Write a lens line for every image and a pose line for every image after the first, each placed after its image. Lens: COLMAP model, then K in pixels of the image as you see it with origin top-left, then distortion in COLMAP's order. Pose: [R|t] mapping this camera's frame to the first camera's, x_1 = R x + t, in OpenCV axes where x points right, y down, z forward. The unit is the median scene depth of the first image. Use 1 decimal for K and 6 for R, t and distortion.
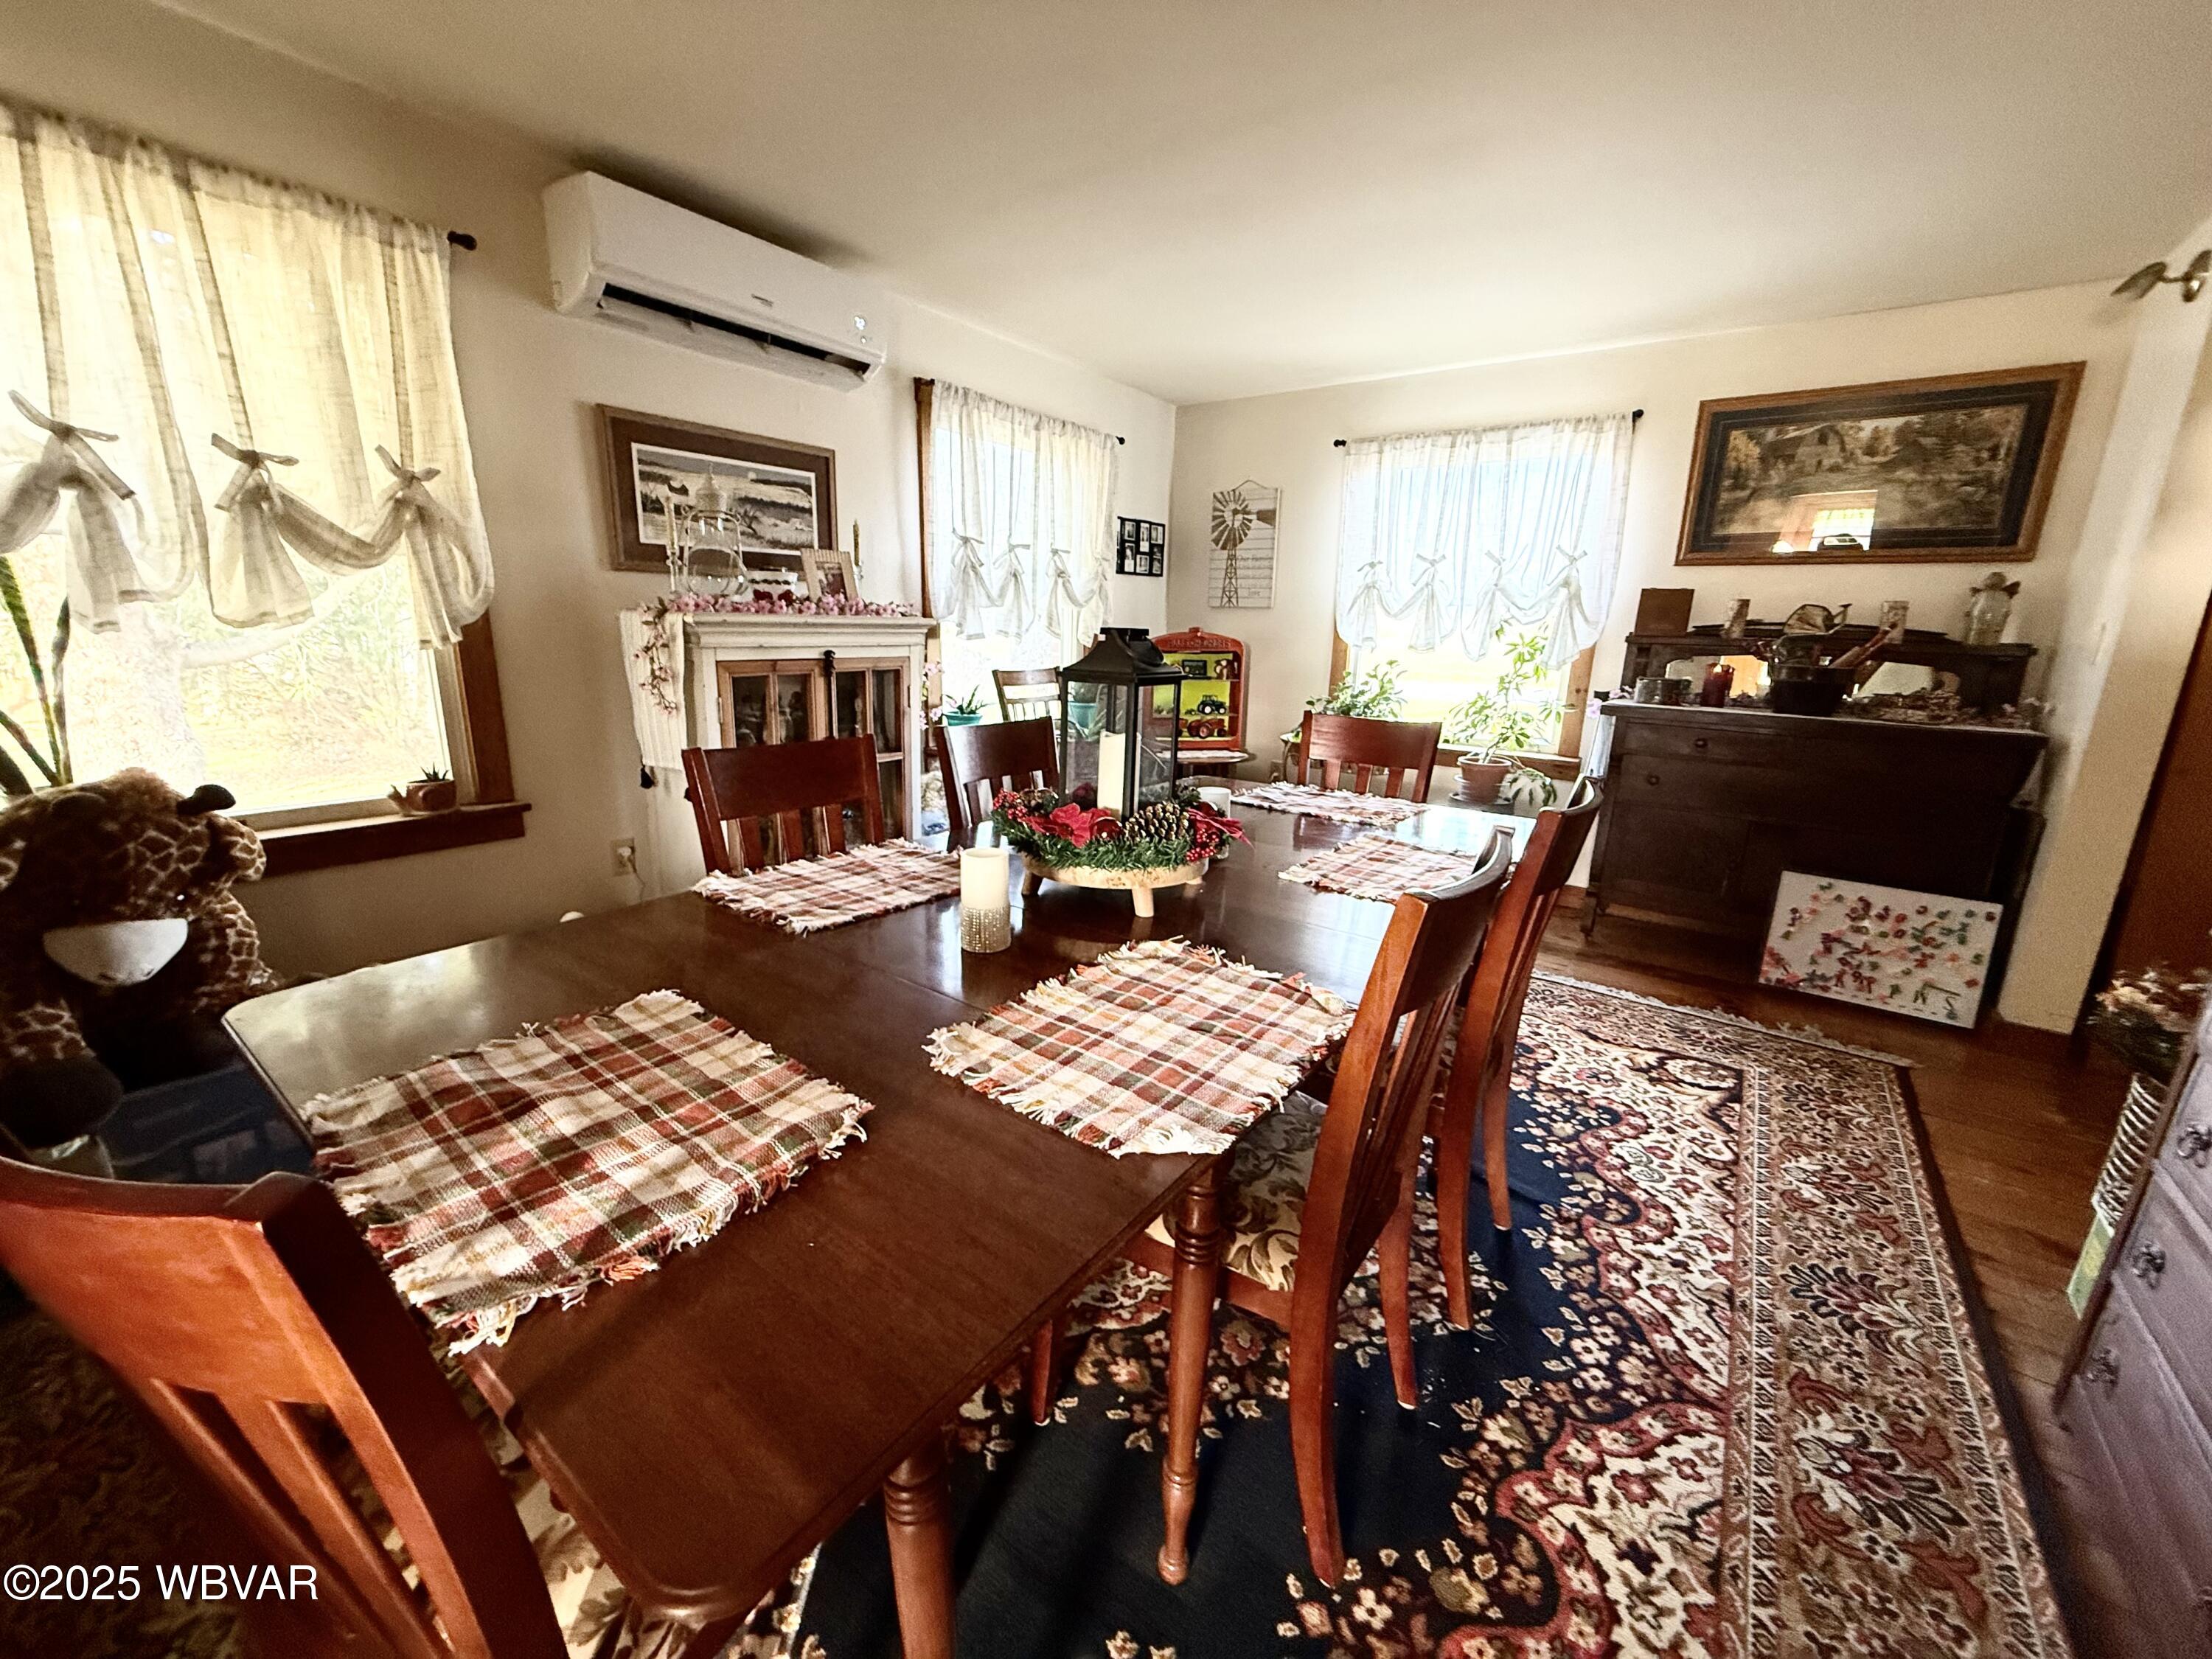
lens RADIAL K [[877.3, 0, 1097.1], [0, 877.3, 830.5], [0, 0, 1]] dist [0.000296, -0.000358]
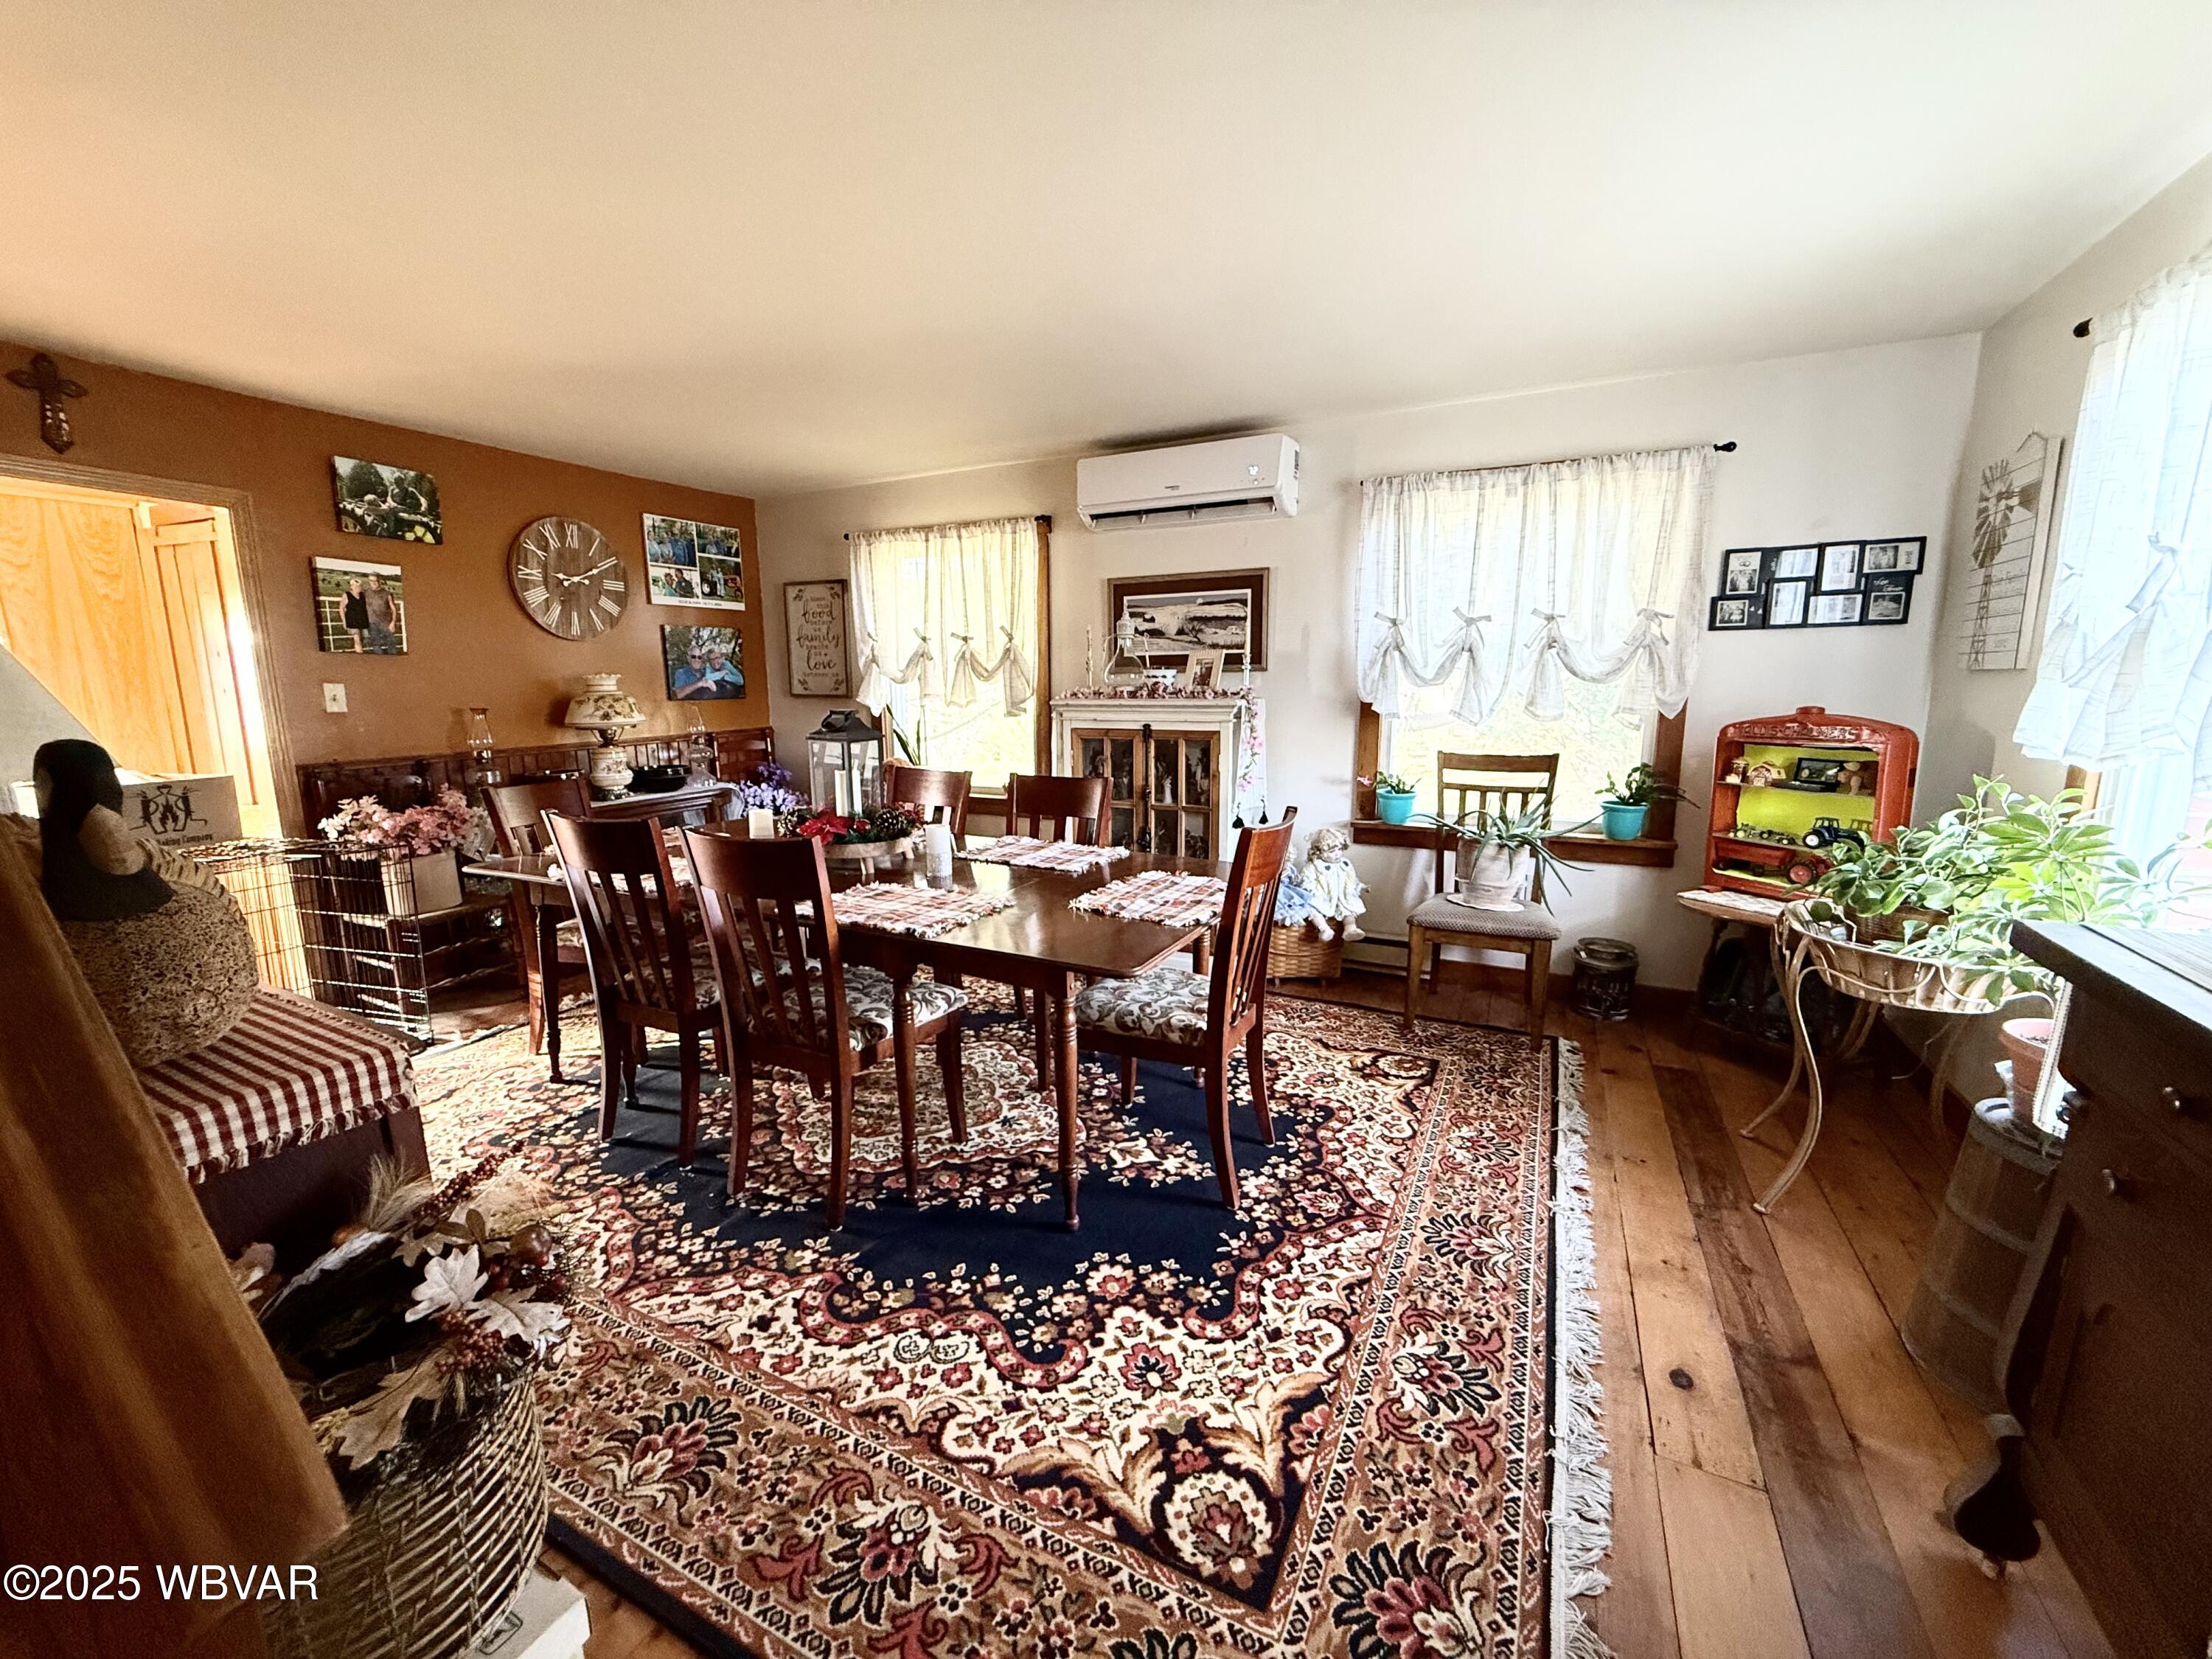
lens RADIAL K [[877.3, 0, 1097.1], [0, 877.3, 830.5], [0, 0, 1]] dist [0.000296, -0.000358]
pose [[0.164326, 0.137498, -0.976776, 1.292657], [-0.221165, 0.970162, 0.099360, -0.195265], [0.961292, 0.199701, 0.189832, 0.837526]]
